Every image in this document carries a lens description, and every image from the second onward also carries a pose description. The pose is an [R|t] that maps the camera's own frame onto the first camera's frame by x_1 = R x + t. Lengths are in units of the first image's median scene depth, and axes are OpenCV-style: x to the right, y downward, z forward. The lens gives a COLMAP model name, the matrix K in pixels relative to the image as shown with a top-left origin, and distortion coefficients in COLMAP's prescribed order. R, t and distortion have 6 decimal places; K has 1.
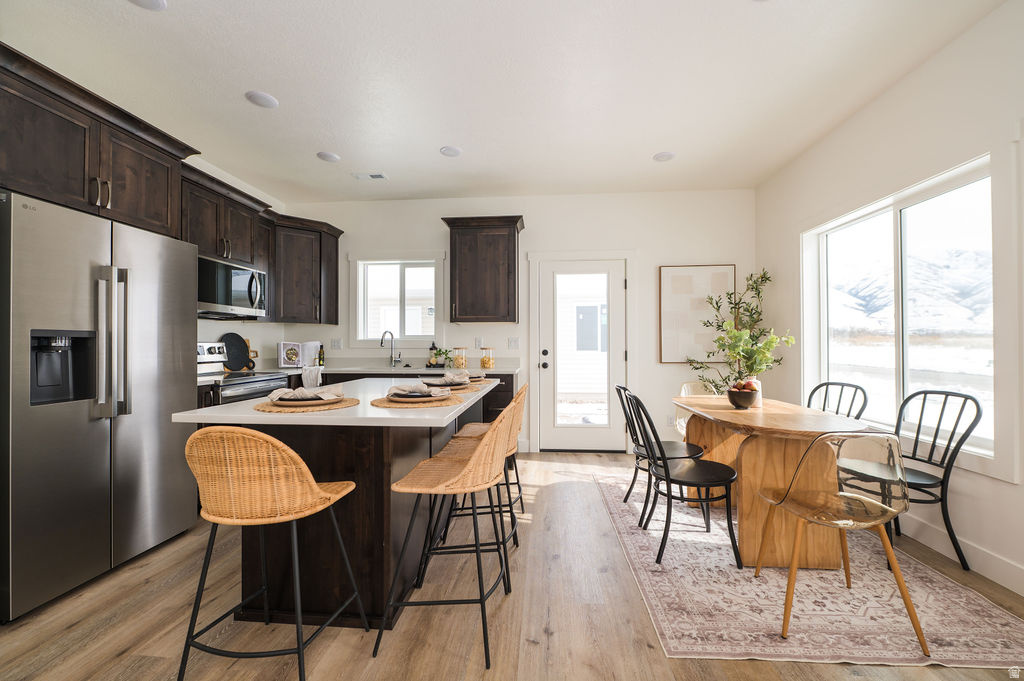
lens RADIAL K [[406.8, 0, 512.0], [0, 406.8, 340.5], [0, 0, 1]] dist [-0.002496, -0.000528]
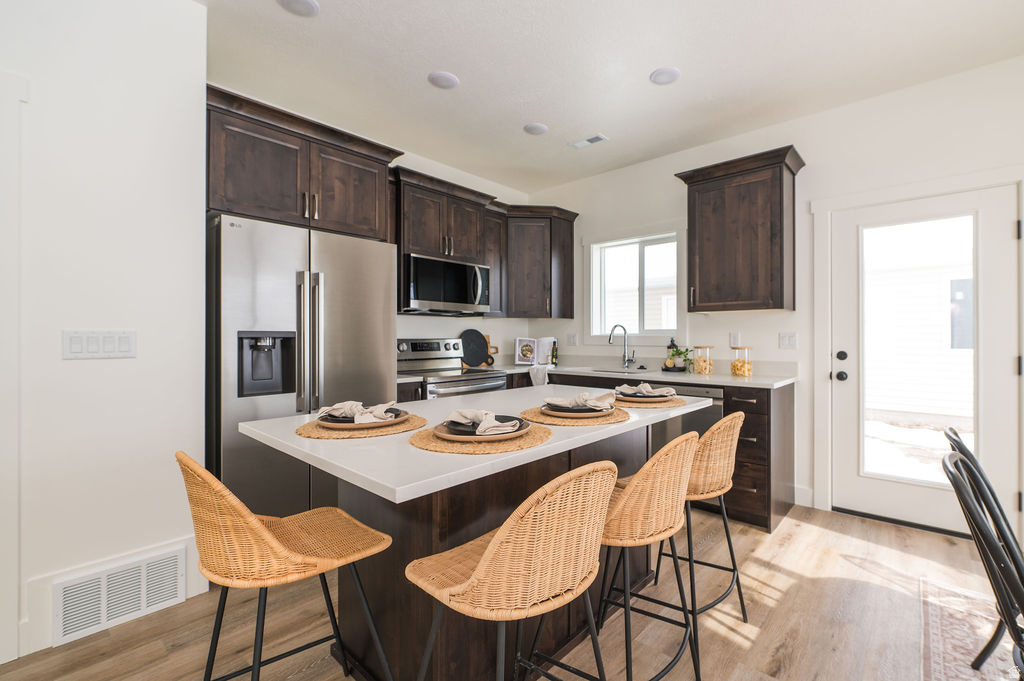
lens RADIAL K [[441.4, 0, 566.8], [0, 441.4, 335.5], [0, 0, 1]] dist [-0.003533, -0.000633]
pose [[0.825121, -0.000346, -0.564956, 0.124936], [0.004282, 0.999975, 0.005642, -0.007608], [0.564940, -0.007075, 0.825102, 0.210860]]
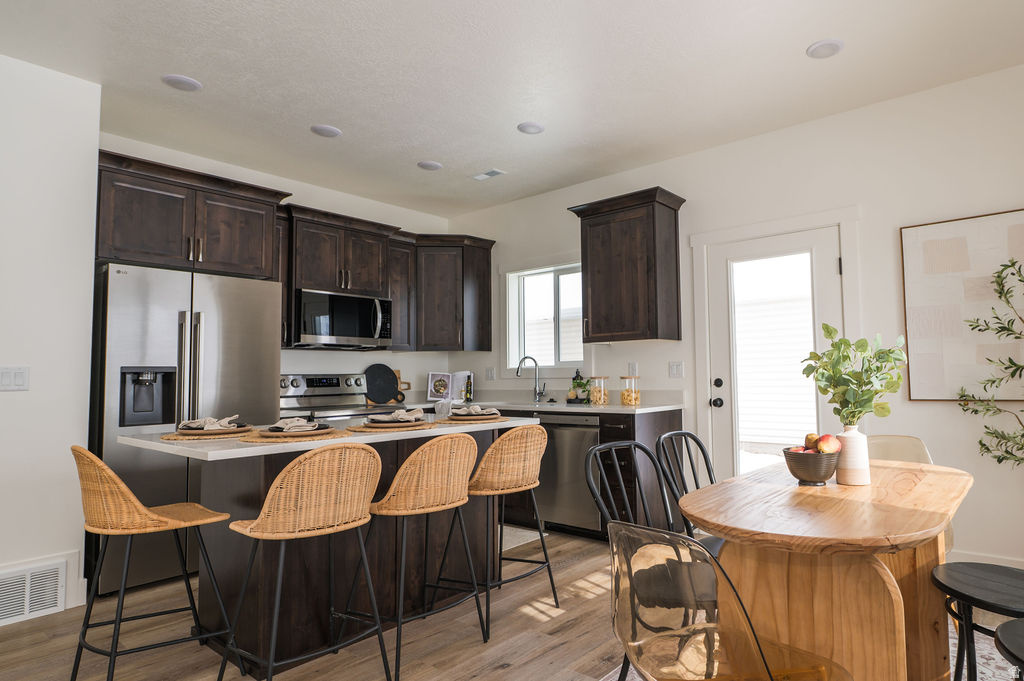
lens RADIAL K [[580.6, 0, 593.9], [0, 580.6, 340.1], [0, 0, 1]] dist [-0.000155, -0.001588]
pose [[0.843757, -0.044049, -0.534915, 0.450878], [0.019730, 0.998499, -0.051102, 0.005165], [0.536363, 0.032564, 0.843359, 0.107826]]
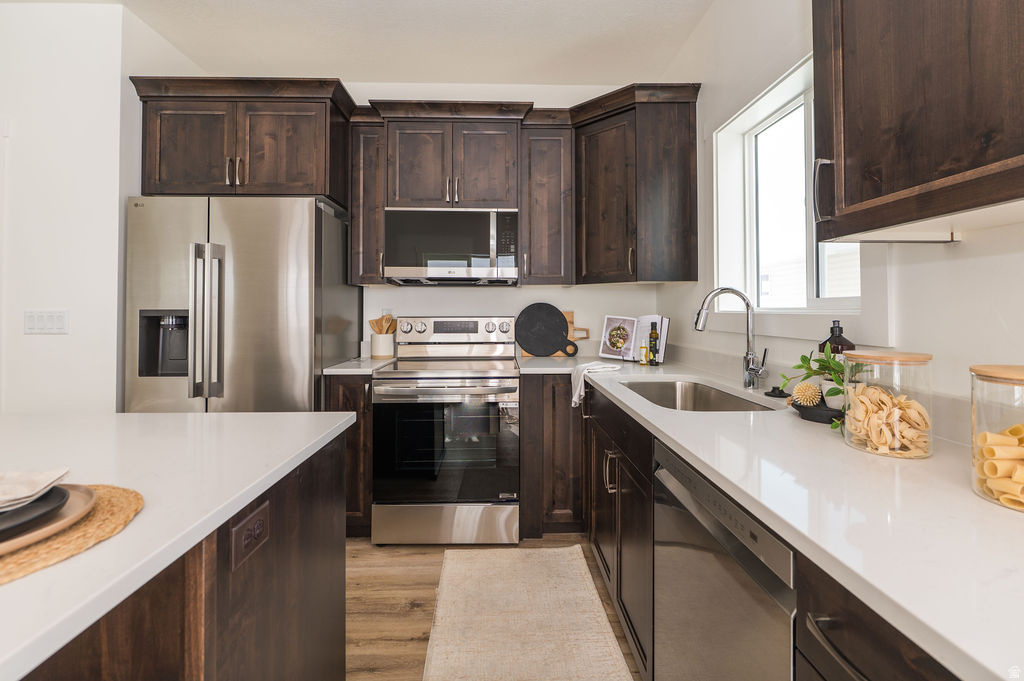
lens RADIAL K [[449.5, 0, 513.0], [0, 449.5, 303.1], [0, 0, 1]] dist [-0.002795, -0.000400]
pose [[0.112990, -0.015785, -0.993471, 0.086425], [0.010717, 0.999835, -0.014667, -0.007204], [0.993538, -0.008990, 0.113141, 0.816178]]
